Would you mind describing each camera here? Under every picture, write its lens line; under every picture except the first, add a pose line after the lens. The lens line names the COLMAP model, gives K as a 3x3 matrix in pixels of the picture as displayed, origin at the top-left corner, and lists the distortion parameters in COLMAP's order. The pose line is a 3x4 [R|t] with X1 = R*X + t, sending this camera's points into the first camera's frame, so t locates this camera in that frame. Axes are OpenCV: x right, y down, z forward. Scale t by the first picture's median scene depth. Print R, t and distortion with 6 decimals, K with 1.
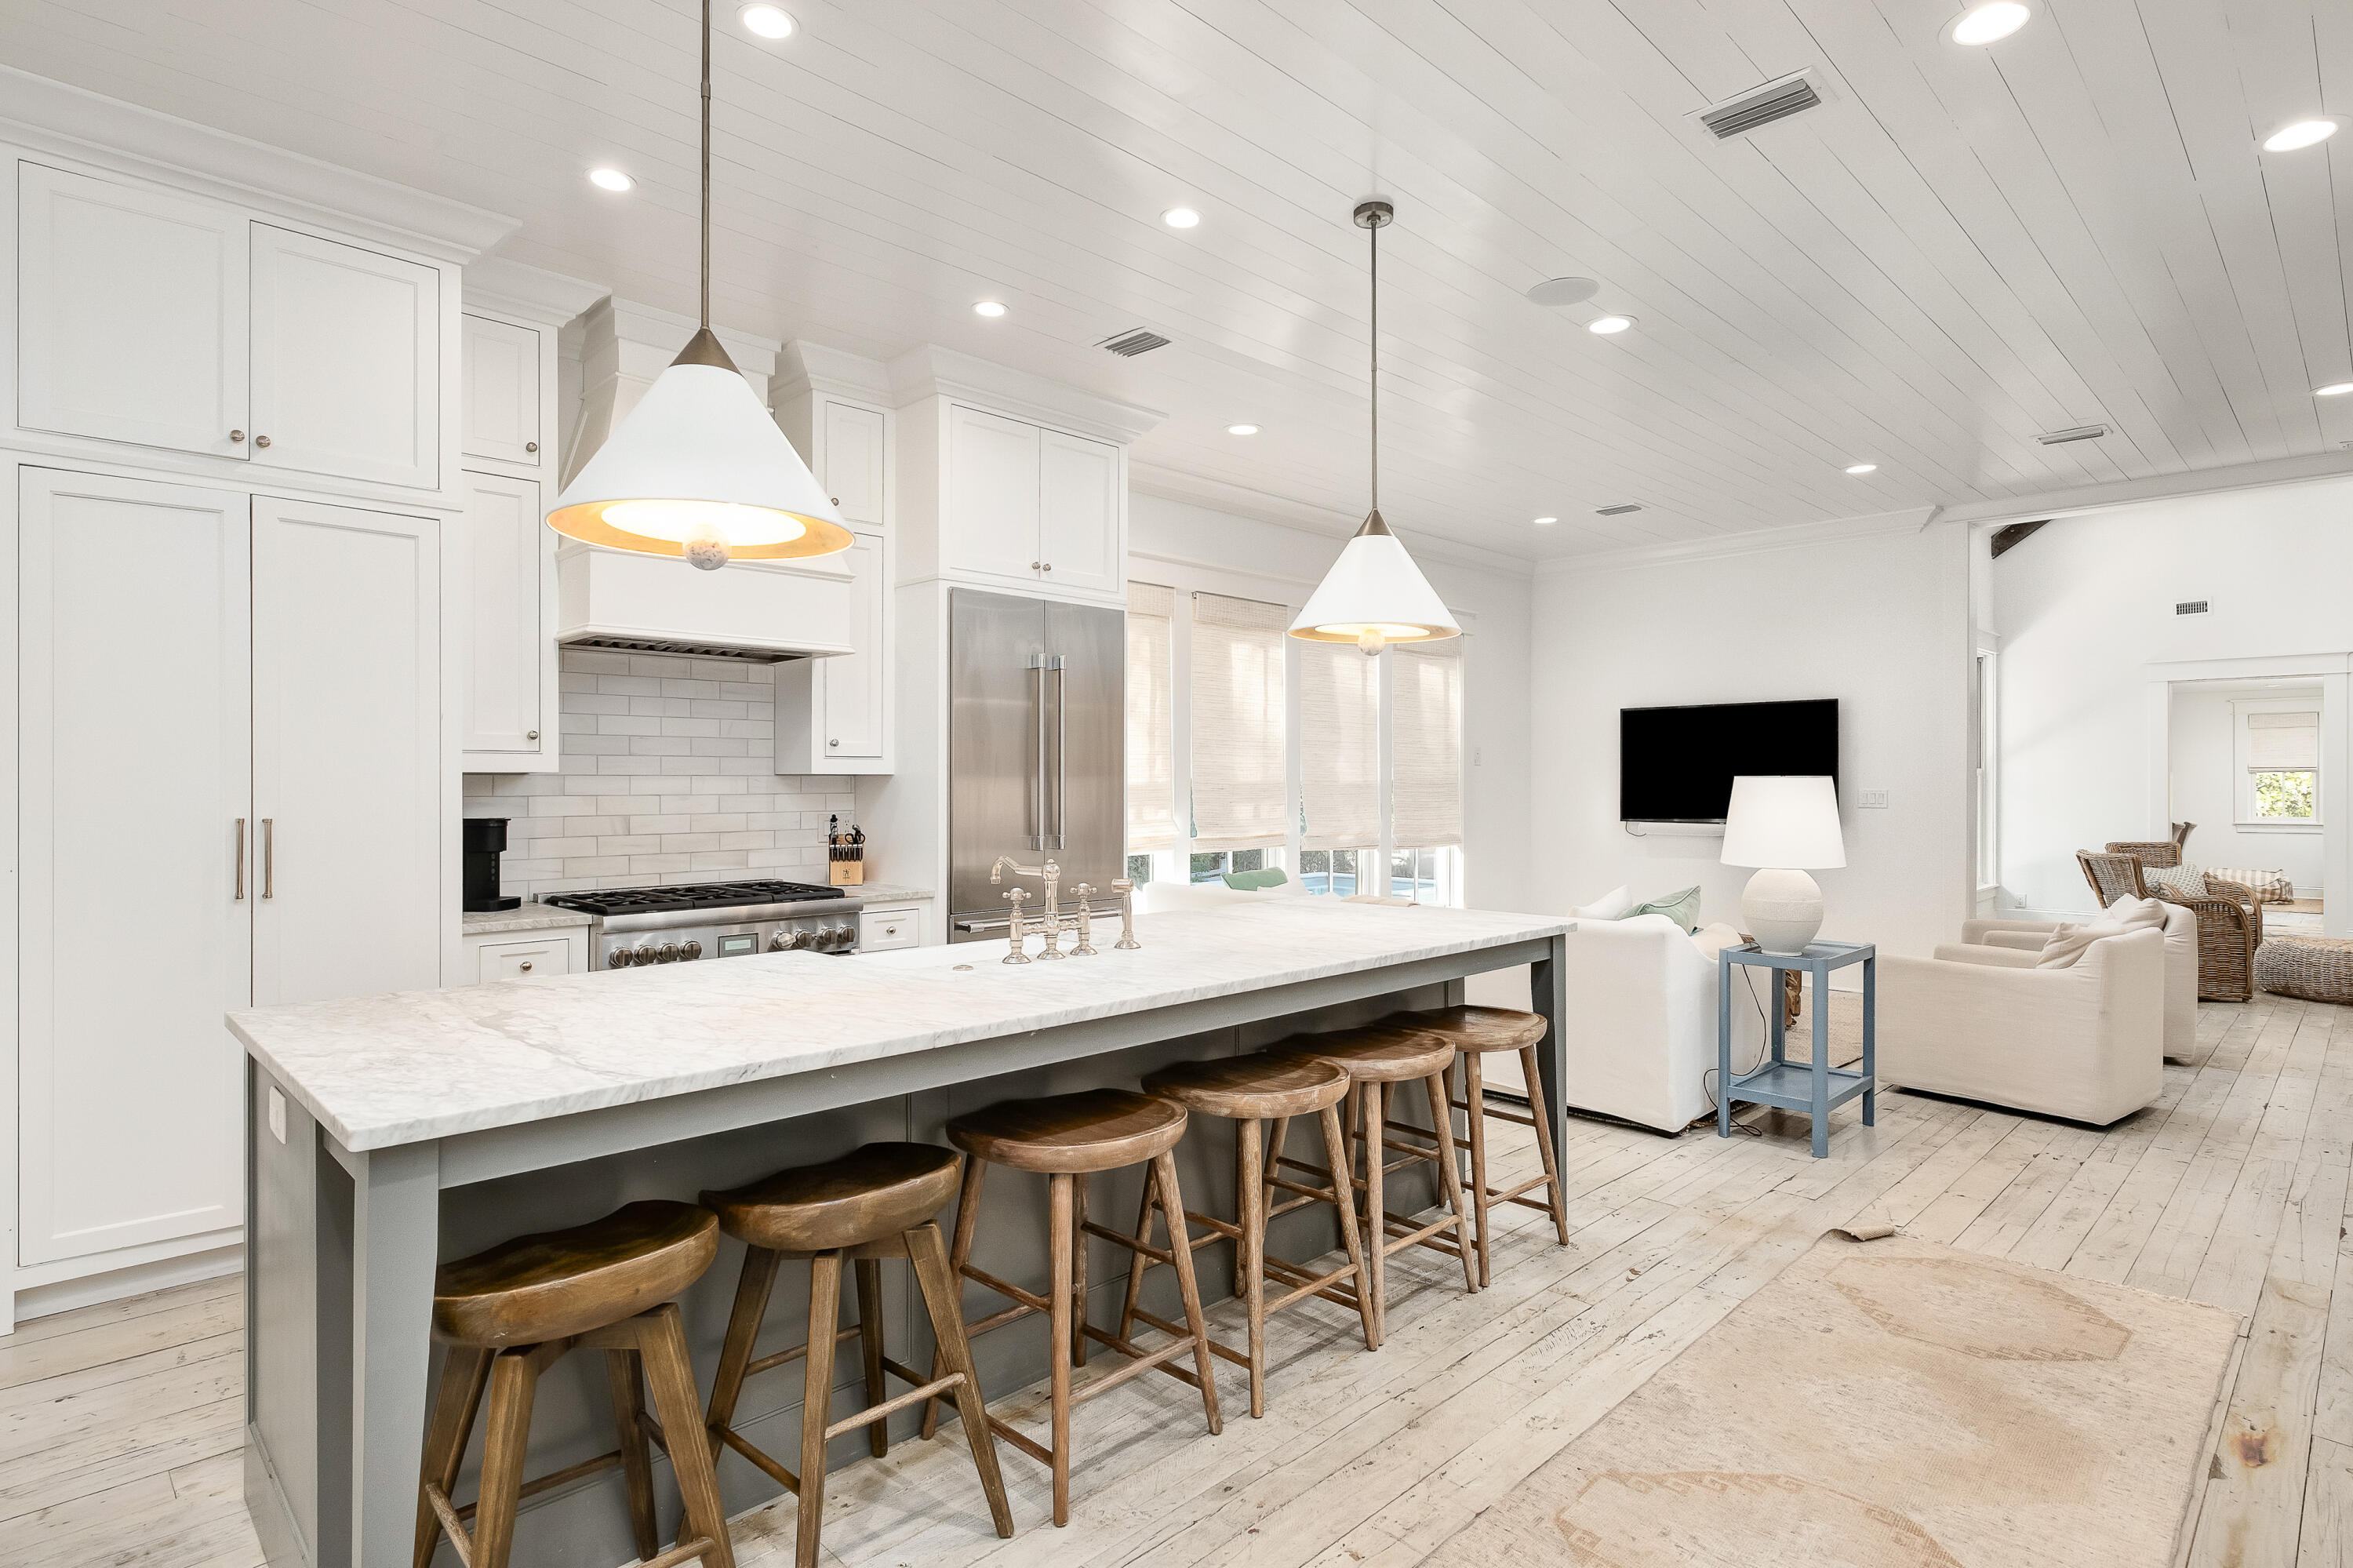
lens RADIAL K [[1202.0, 0, 1165.2], [0, 1202.0, 786.7], [0, 0, 1]] dist [0.003035, -0.000496]
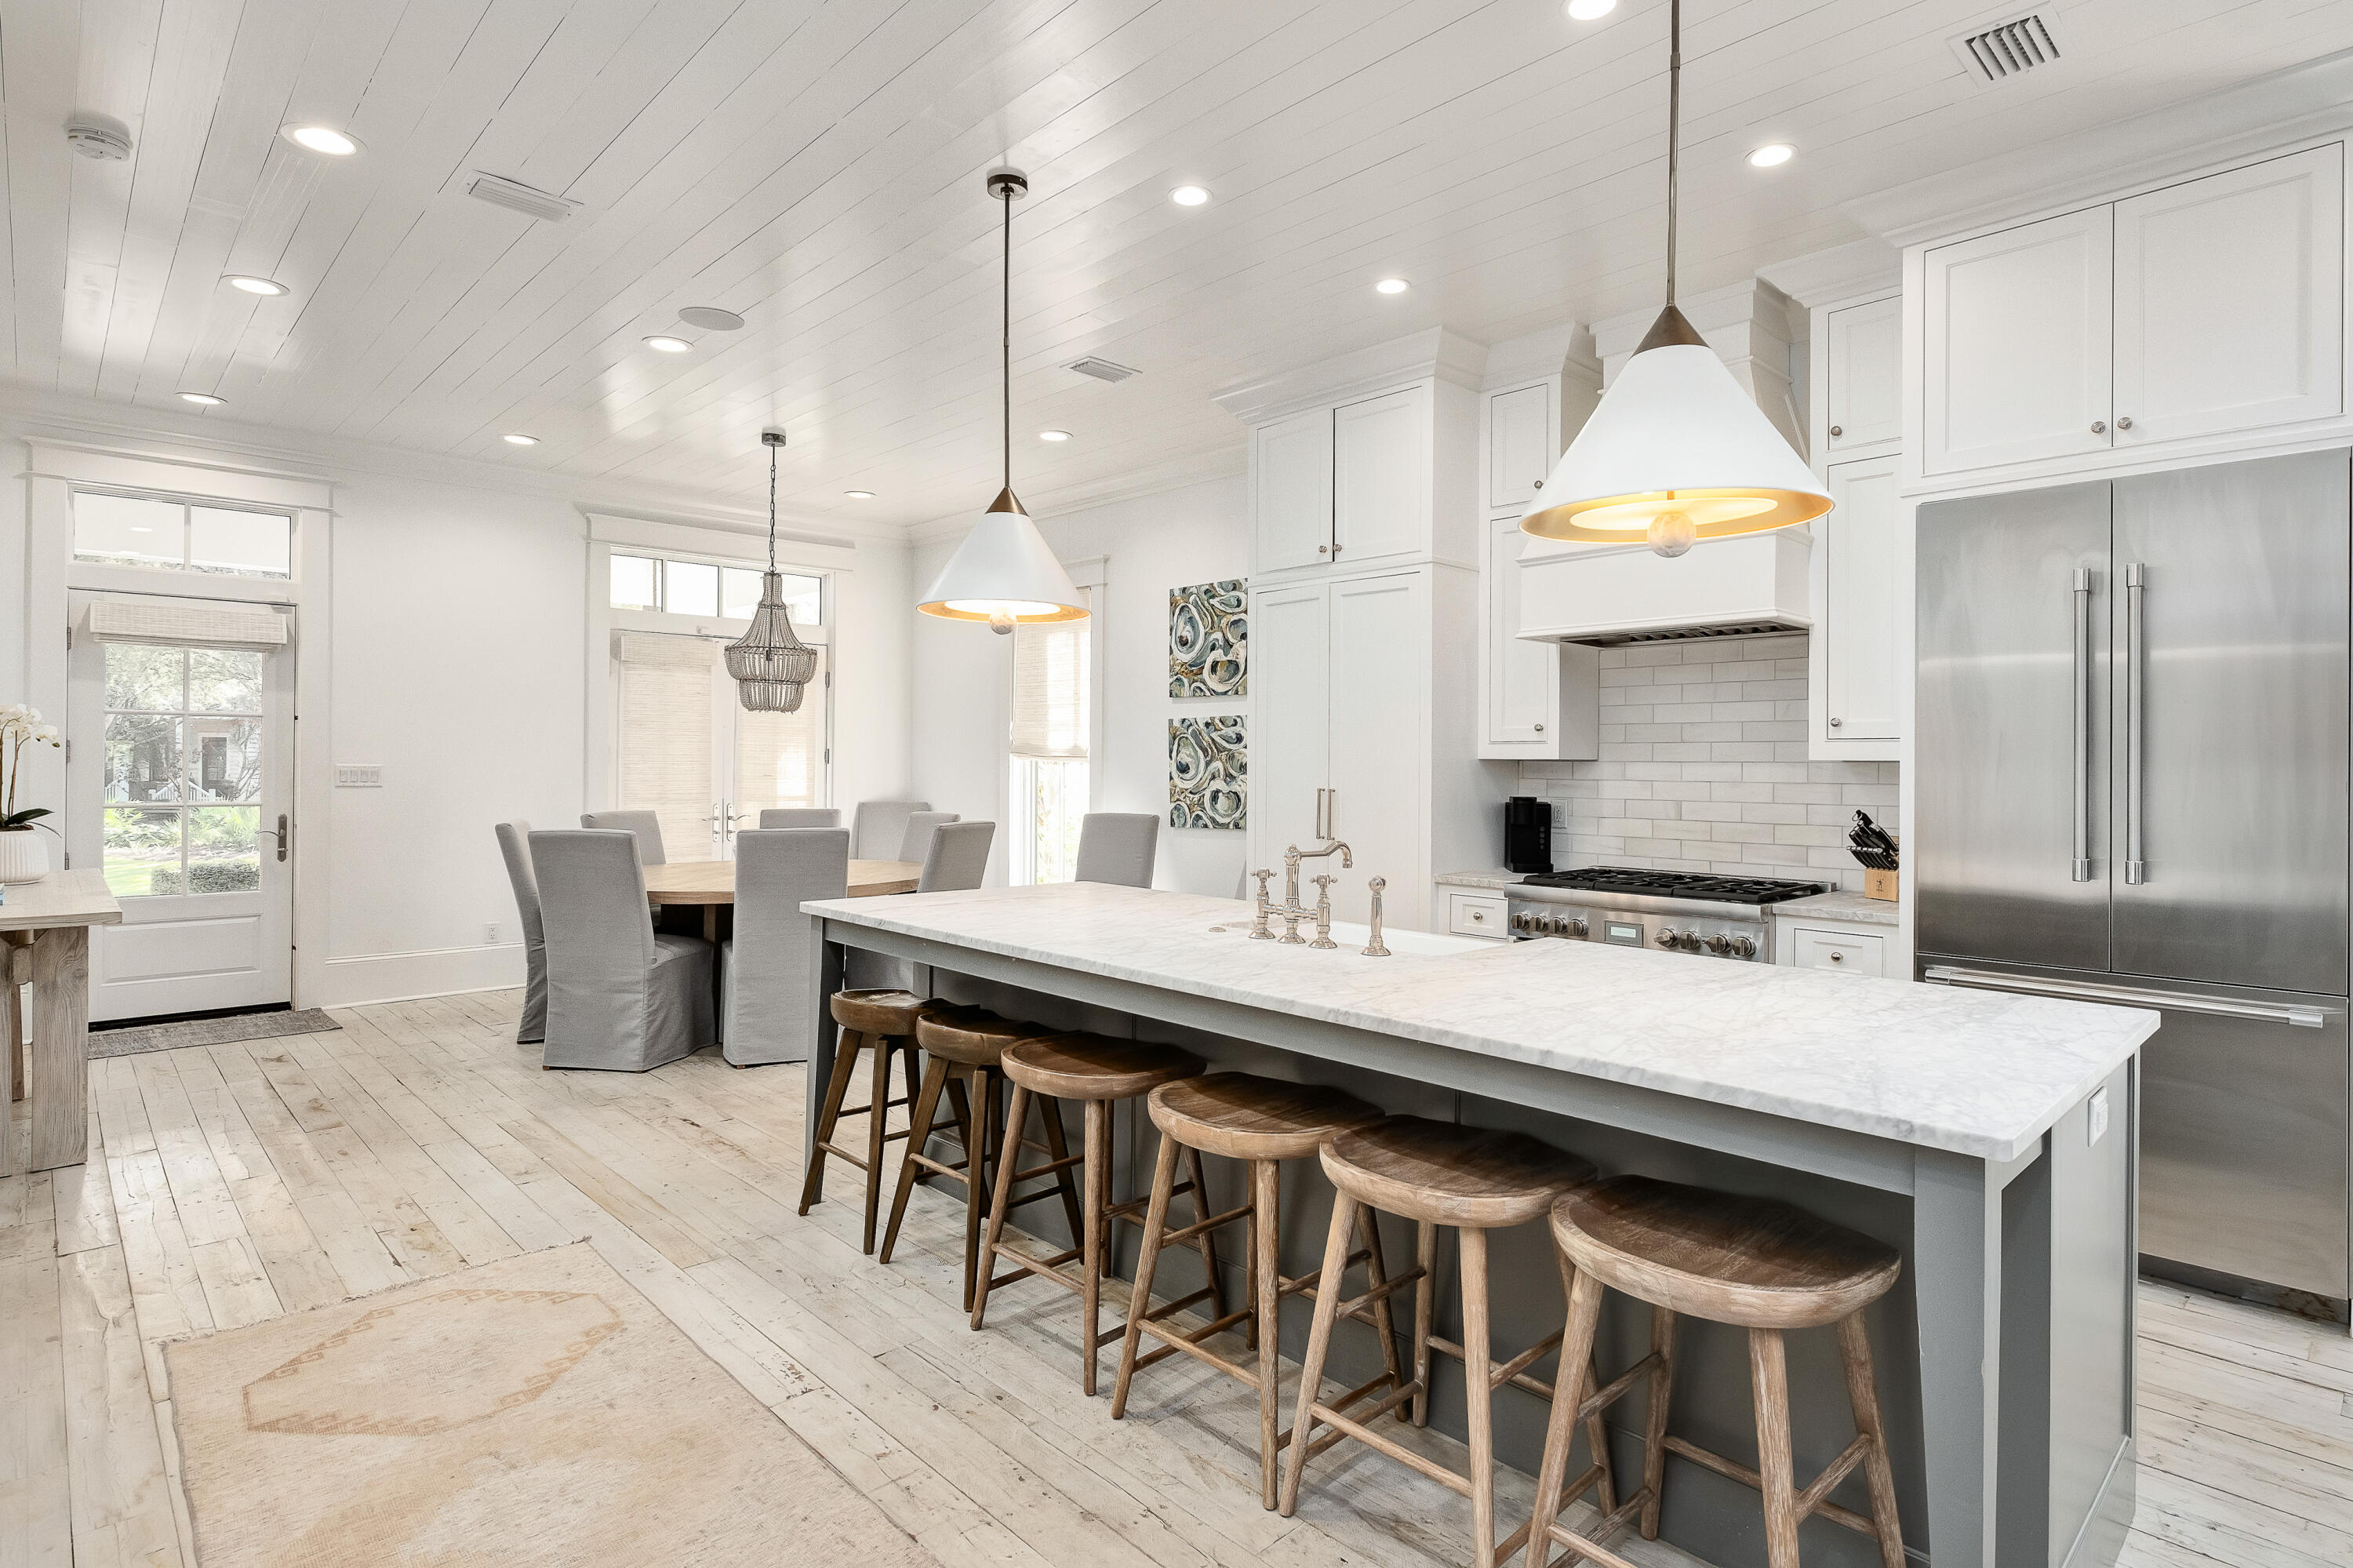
lens RADIAL K [[1202.0, 0, 1183.1], [0, 1202.0, 770.8], [0, 0, 1]] dist [0.003035, -0.000496]
pose [[-0.012291, 0.006742, -0.999902, 0.570567], [-0.011328, 0.999912, 0.006881, -0.004127], [0.999860, 0.011412, -0.012213, 0.577330]]
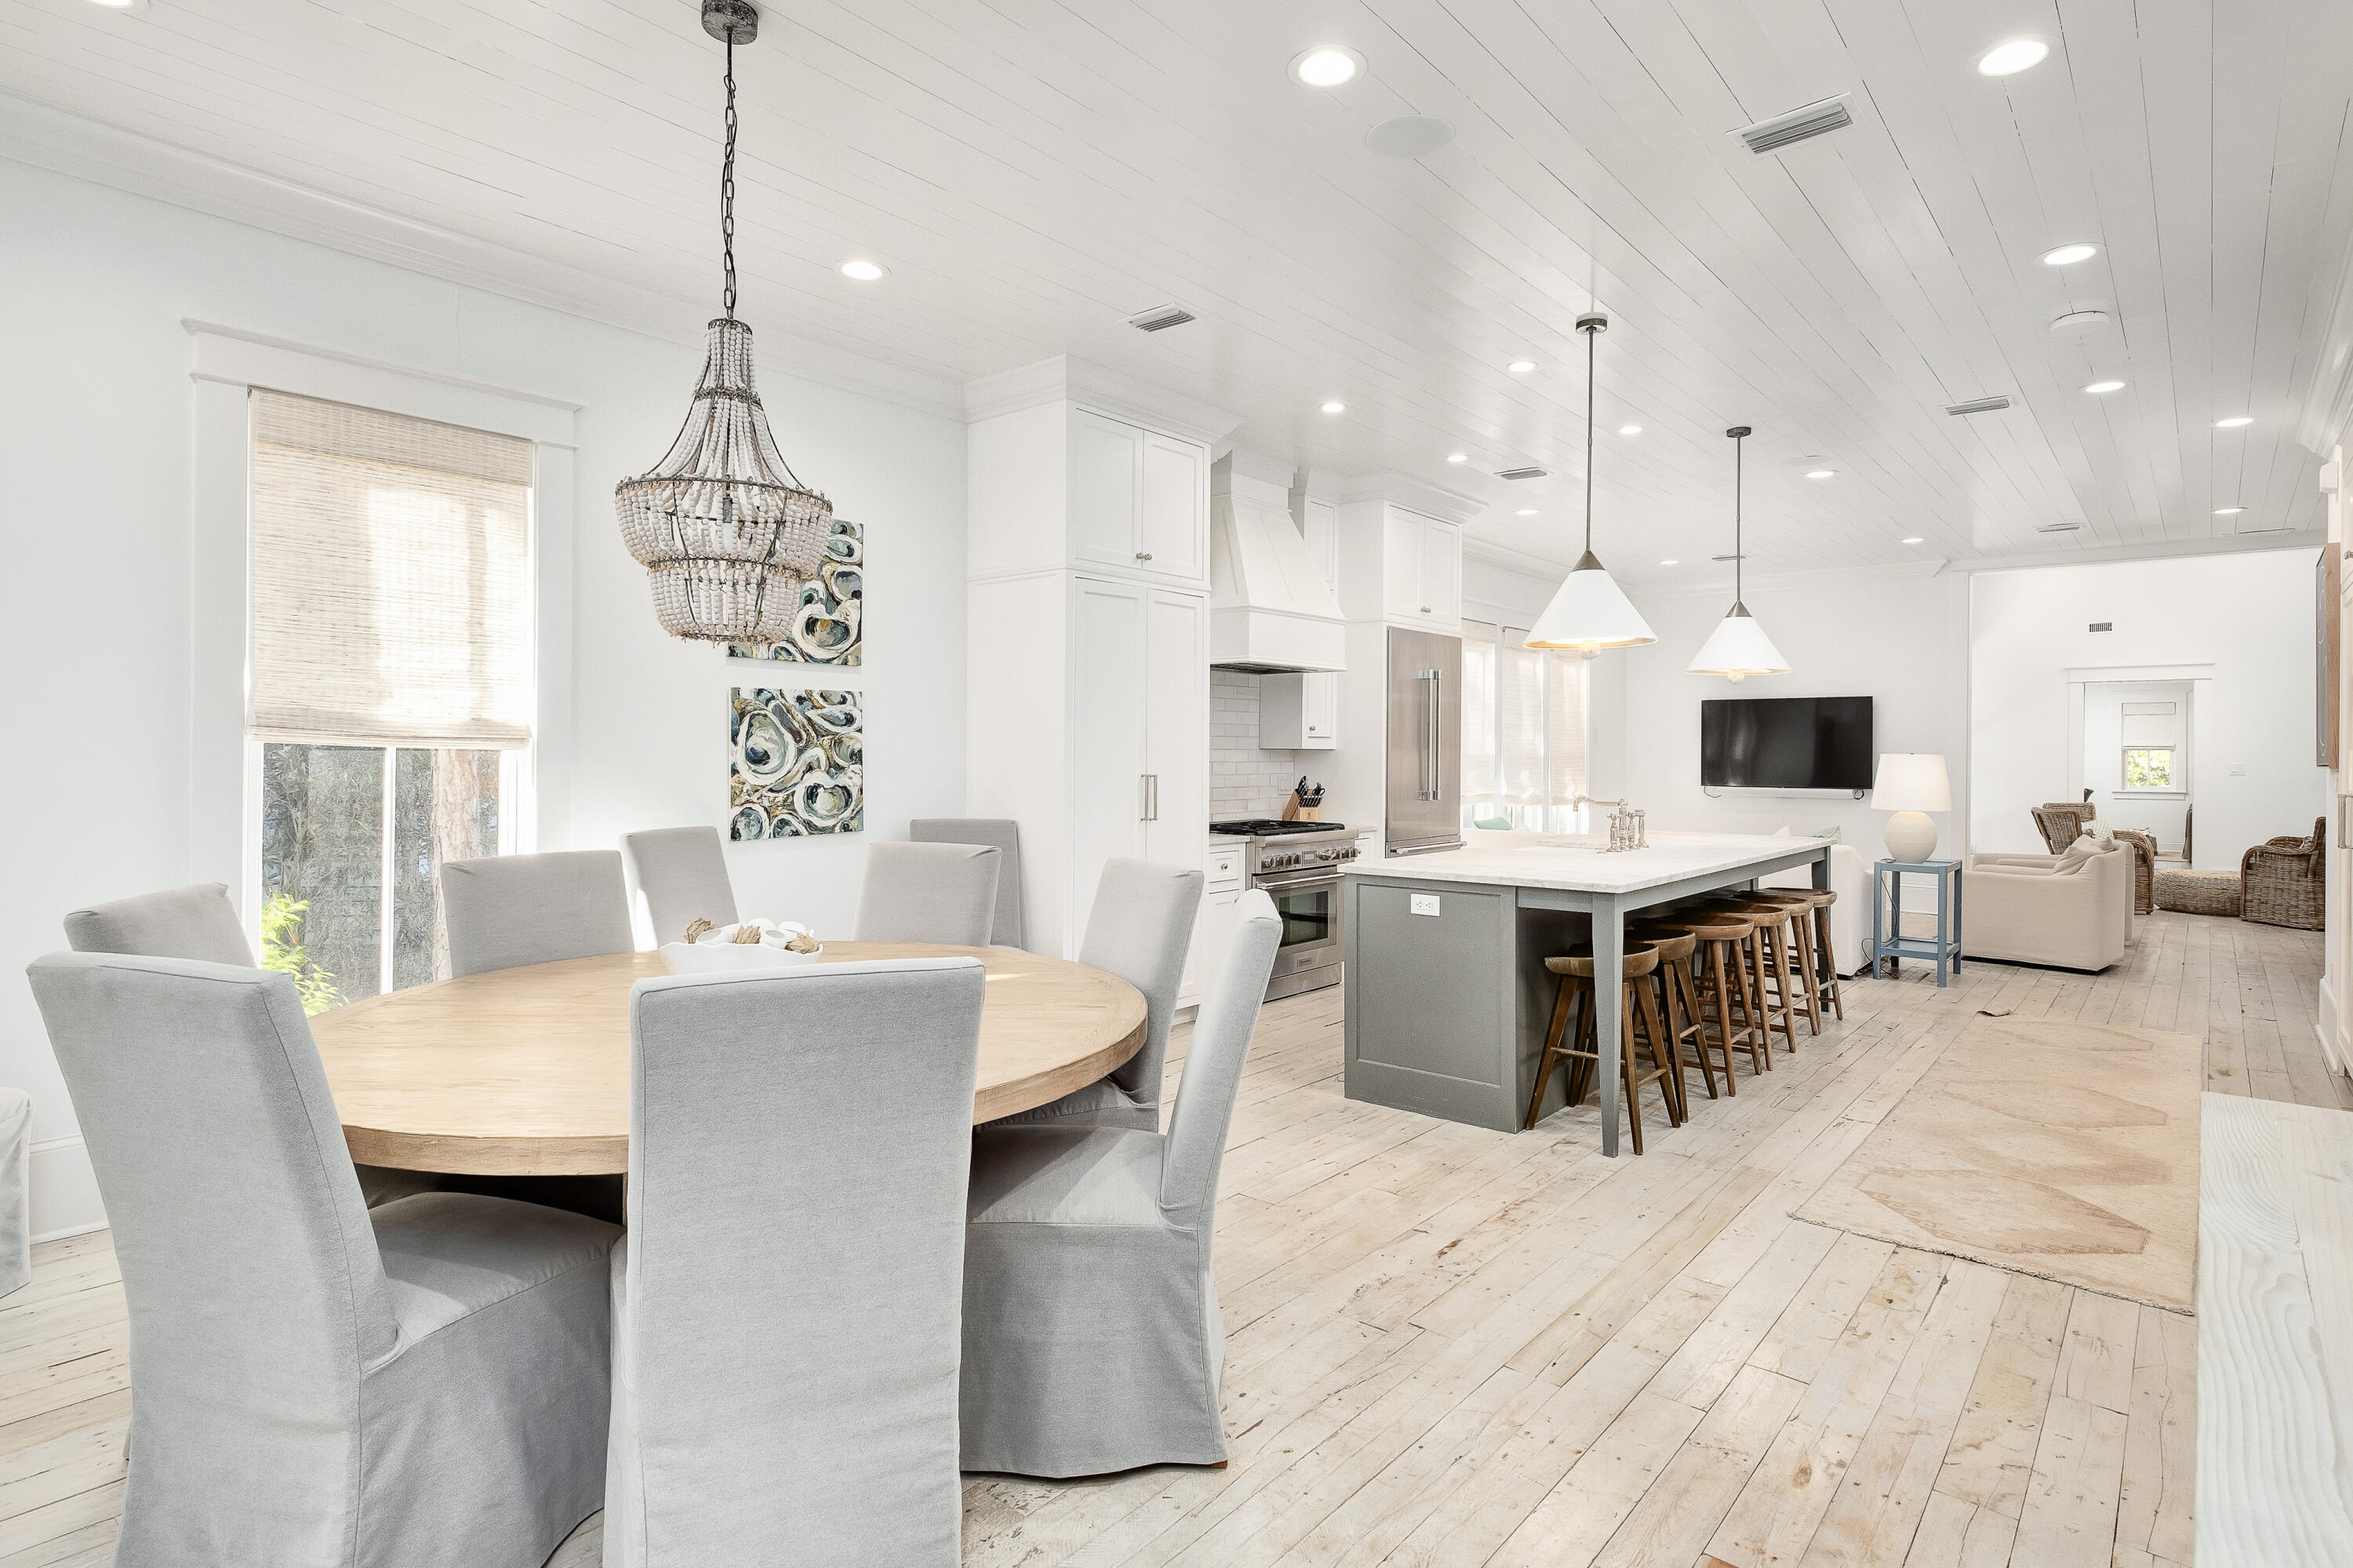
lens RADIAL K [[1202.0, 0, 1176.2], [0, 1202.0, 762.8], [0, 0, 1]] dist [0.003035, -0.000496]
pose [[0.996213, 0.006004, 0.086739, -0.600941], [-0.006575, 0.999959, 0.006292, -0.001379], [-0.086698, -0.006838, 0.996211, -0.509606]]
